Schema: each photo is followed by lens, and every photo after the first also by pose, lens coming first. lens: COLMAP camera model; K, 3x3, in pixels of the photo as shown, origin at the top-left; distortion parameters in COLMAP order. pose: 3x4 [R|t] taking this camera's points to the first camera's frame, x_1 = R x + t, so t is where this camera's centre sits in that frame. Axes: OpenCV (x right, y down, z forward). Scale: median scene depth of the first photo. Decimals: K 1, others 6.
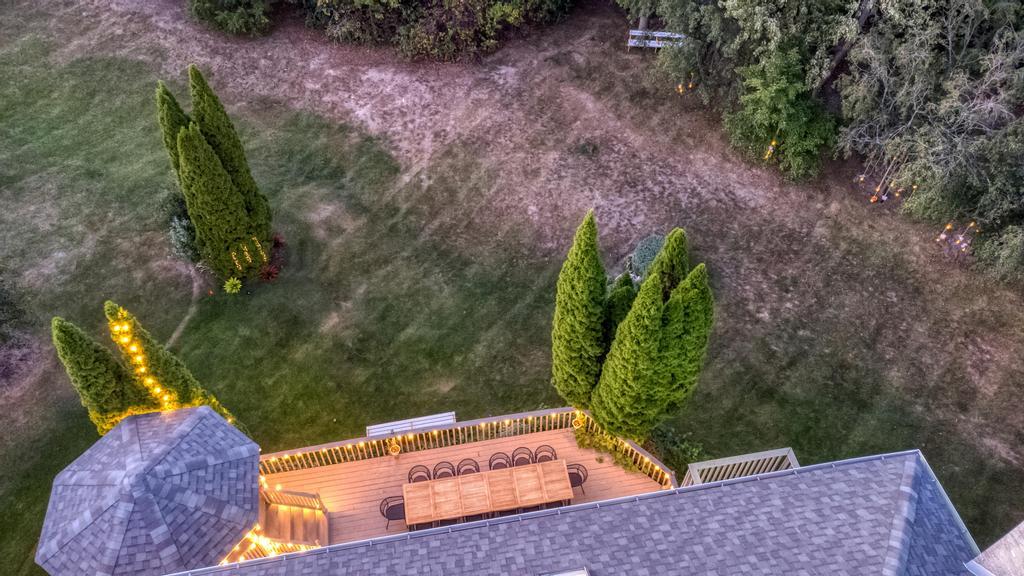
lens RADIAL K [[762.4, 0, 505.1], [0, 762.4, 290.6], [0, 0, 1]] dist [0.023442, 0.052323]
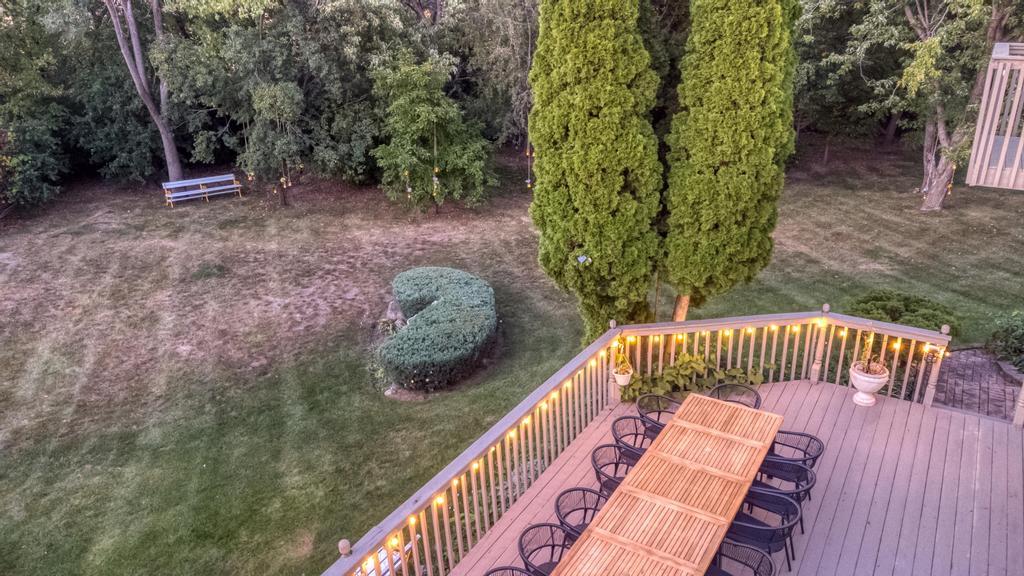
lens RADIAL K [[762.4, 0, 511.1], [0, 762.4, 287.7], [0, 0, 1]] dist [0.023442, 0.052323]
pose [[0.658978, -0.283886, 0.696532, -0.189326], [0.593142, 0.765581, -0.249135, 0.145611], [-0.462525, 0.577317, 0.672886, 0.467858]]
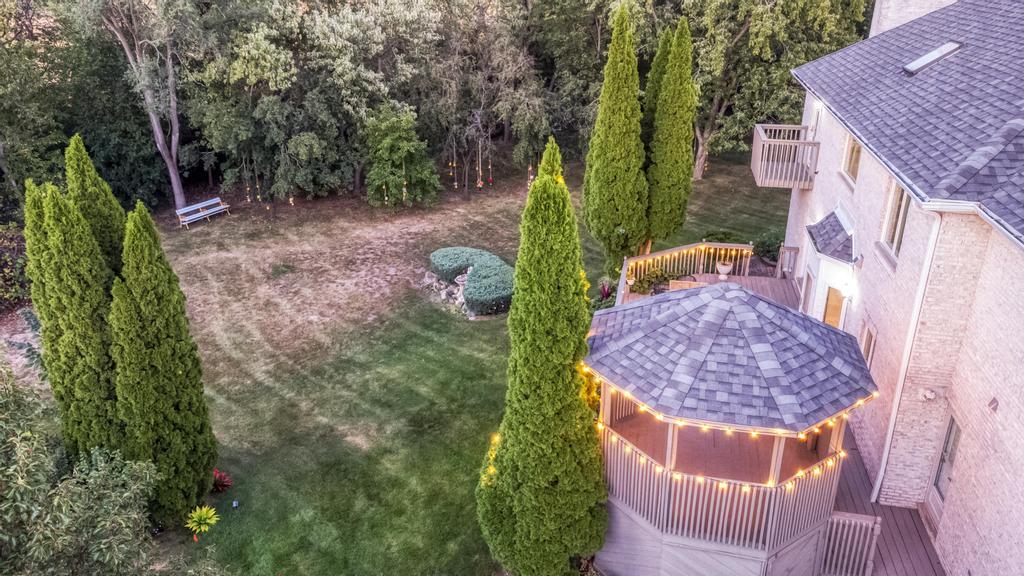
lens RADIAL K [[762.4, 0, 510.4], [0, 762.4, 283.3], [0, 0, 1]] dist [0.023442, 0.052323]
pose [[0.365788, -0.374520, 0.852017, -0.621903], [0.729556, 0.683805, -0.012633, 0.044435], [-0.577882, 0.626215, 0.523361, 0.369778]]
